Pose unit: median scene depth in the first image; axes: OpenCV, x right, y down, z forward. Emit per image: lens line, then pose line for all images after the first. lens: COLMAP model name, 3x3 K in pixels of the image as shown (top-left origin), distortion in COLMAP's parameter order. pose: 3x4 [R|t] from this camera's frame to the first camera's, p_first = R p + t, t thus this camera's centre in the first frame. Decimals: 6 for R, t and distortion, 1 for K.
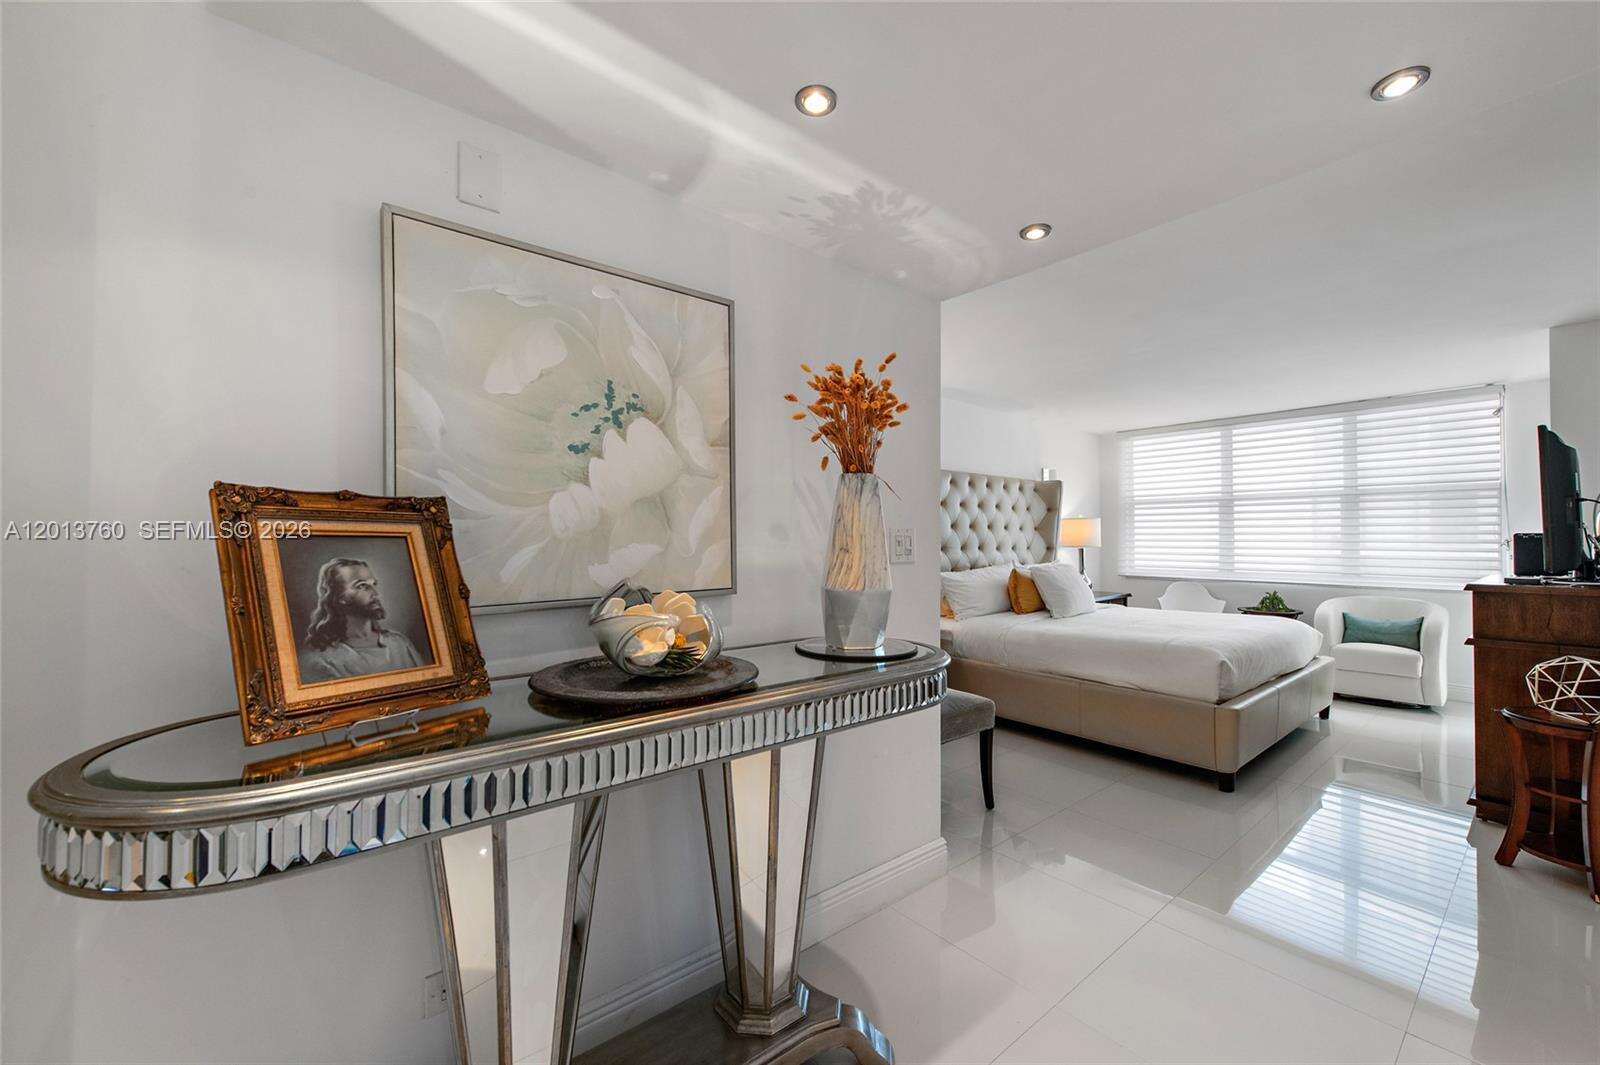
lens RADIAL K [[638.0, 0, 804.8], [0, 638.0, 528.8], [0, 0, 1]] dist [0.002171, -0.000118]
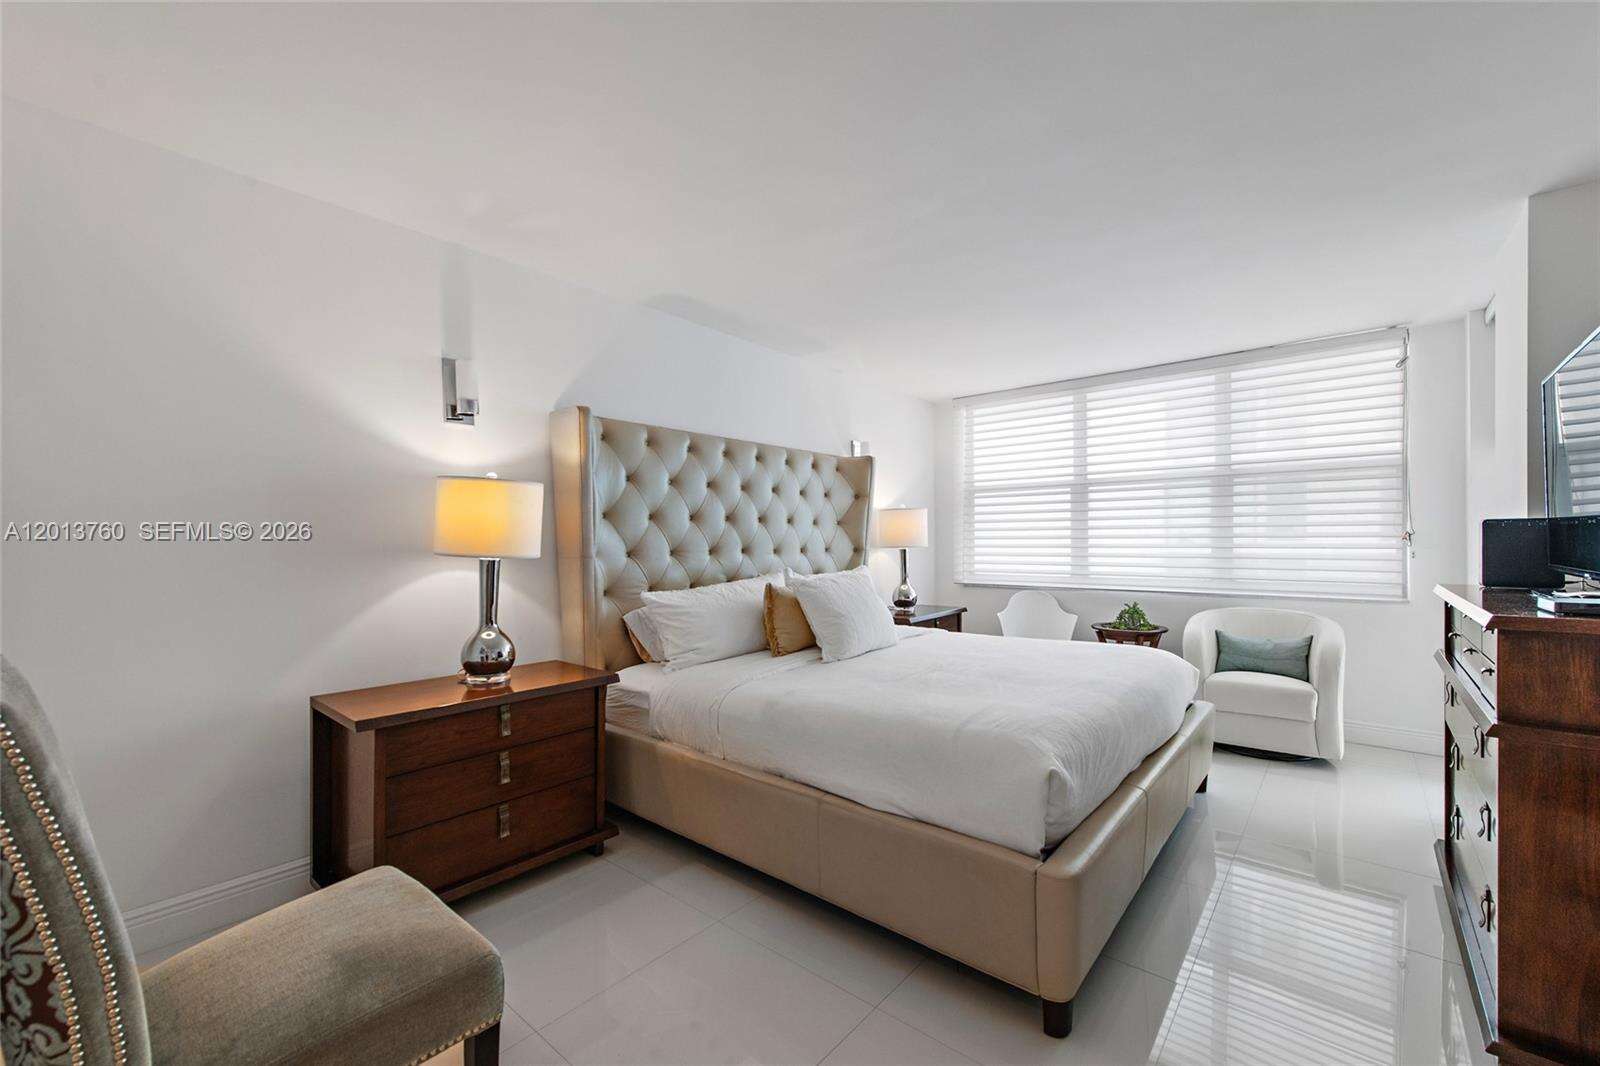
lens RADIAL K [[647.8, 0, 825.8], [0, 647.8, 542.9], [0, 0, 1]] dist [0.010523, -0.000053]
pose [[0.980766, -0.009347, 0.194963, 0.229023], [0.005623, 0.999791, 0.019645, 0.008998], [-0.195106, -0.018171, 0.980614, 0.321253]]
